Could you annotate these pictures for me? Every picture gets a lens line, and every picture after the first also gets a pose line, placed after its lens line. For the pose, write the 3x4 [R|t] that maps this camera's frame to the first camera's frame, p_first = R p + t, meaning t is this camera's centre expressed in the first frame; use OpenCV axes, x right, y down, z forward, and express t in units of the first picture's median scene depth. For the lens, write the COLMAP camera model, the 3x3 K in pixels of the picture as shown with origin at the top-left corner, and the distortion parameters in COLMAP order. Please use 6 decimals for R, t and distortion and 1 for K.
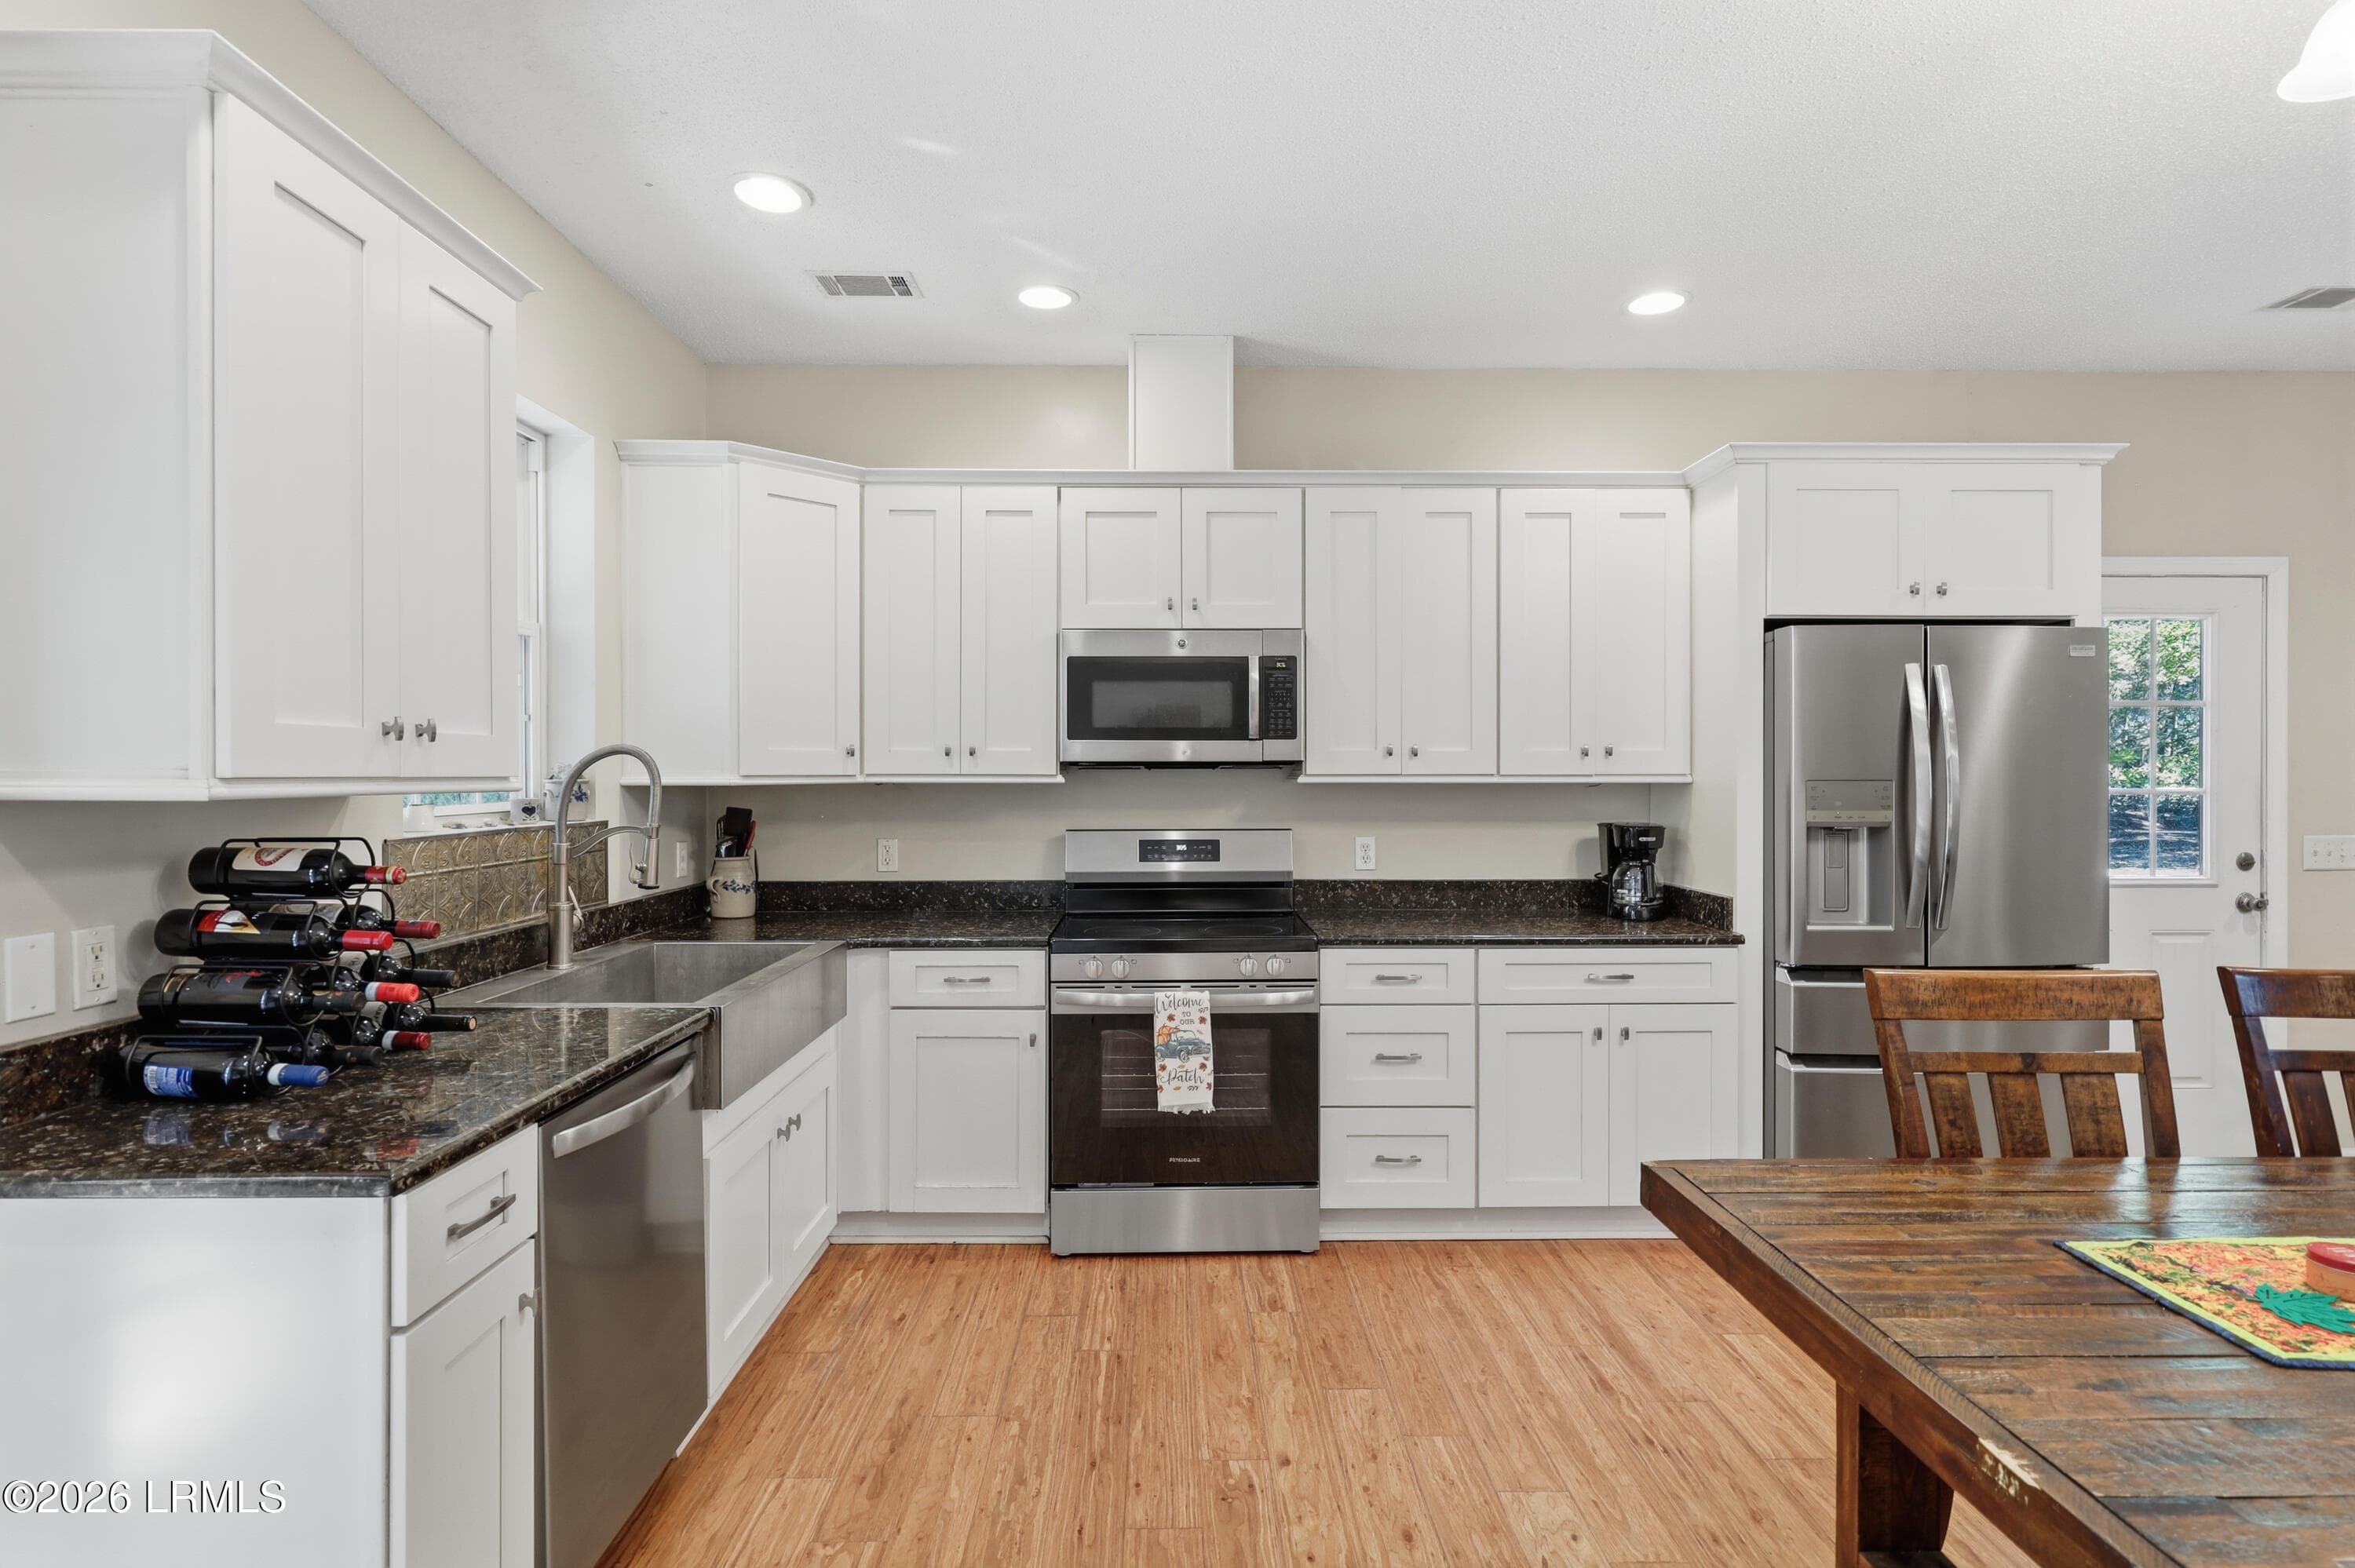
lens RADIAL K [[1151.3, 0, 1176.4], [0, 1151.3, 782.7], [0, 0, 1]] dist [-0.001566, 0.000516]
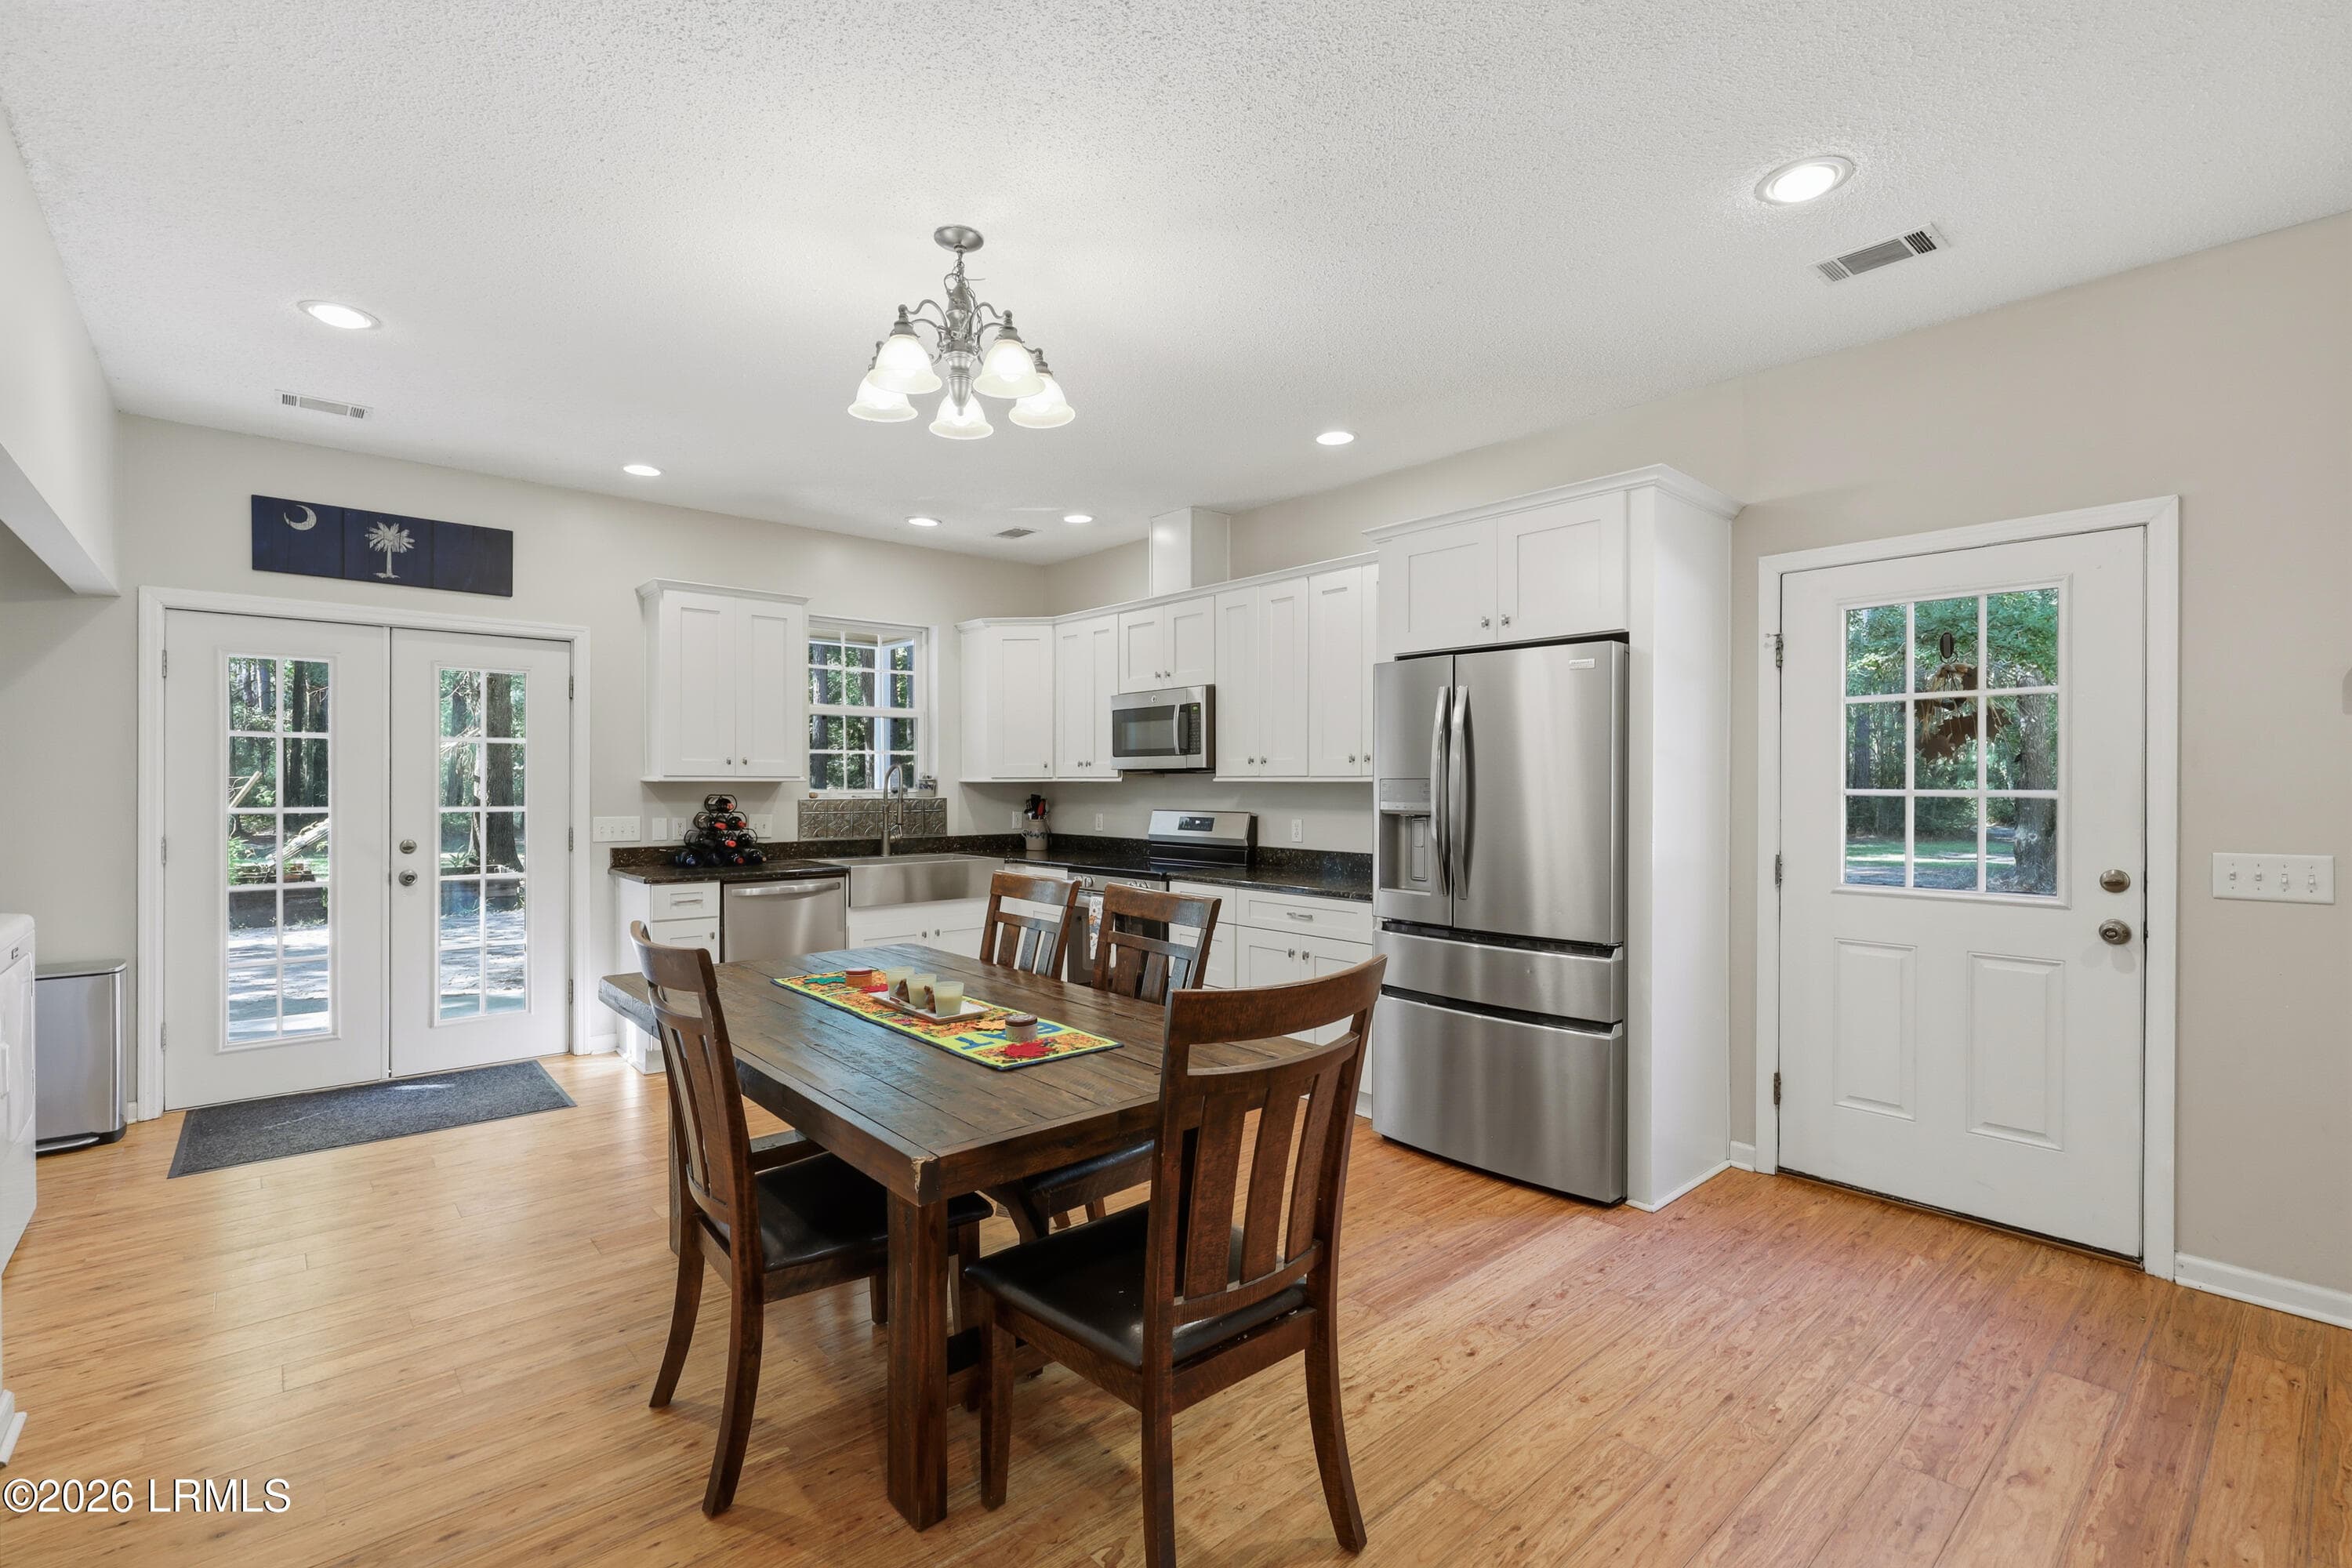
lens RADIAL K [[1044.8, 0, 1173.5], [0, 1044.8, 785.0], [0, 0, 1]] dist [0.003152, -0.000602]
pose [[0.650470, 0.004033, -0.759521, 1.254602], [-0.002873, 0.999992, 0.002850, 0.001199], [0.759526, 0.000328, 0.650477, 0.025407]]
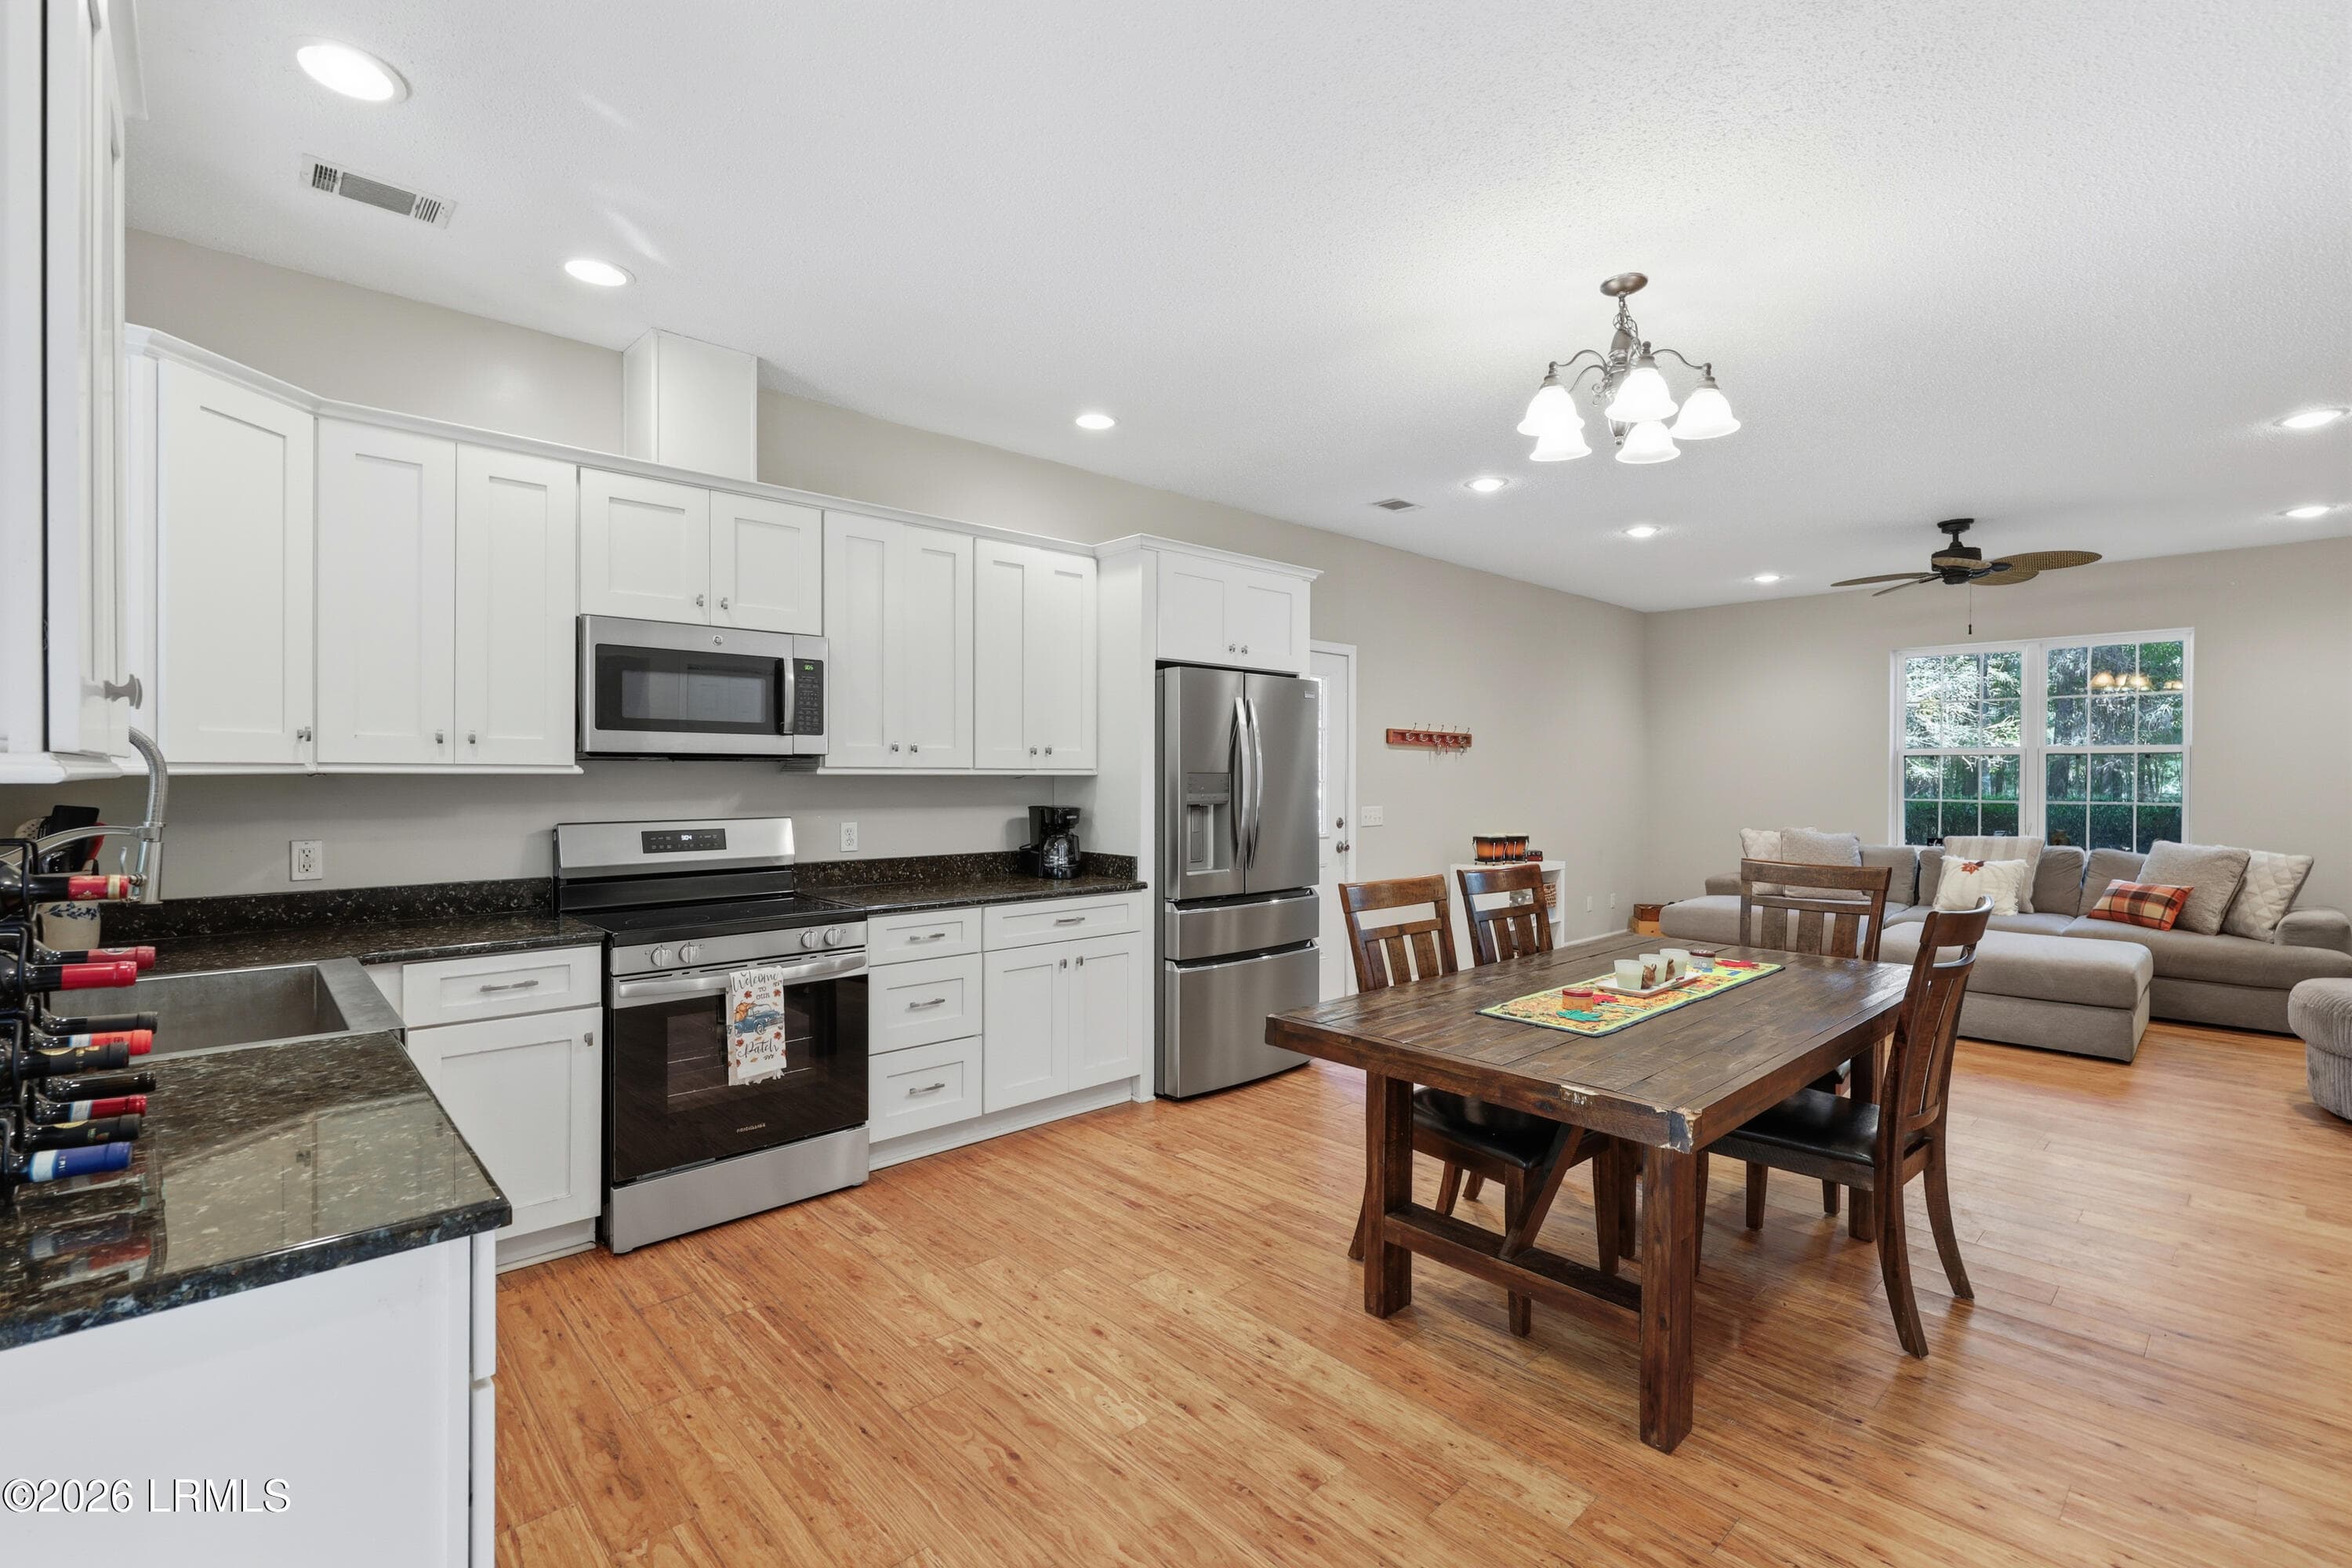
lens RADIAL K [[1044.8, 0, 1172.0], [0, 1044.8, 780.8], [0, 0, 1]] dist [0.003152, -0.000602]
pose [[0.745126, -0.001624, 0.666922, -0.338183], [0.000349, 0.999998, 0.002045, 0.004762], [-0.666924, -0.001291, 0.745125, 0.019069]]
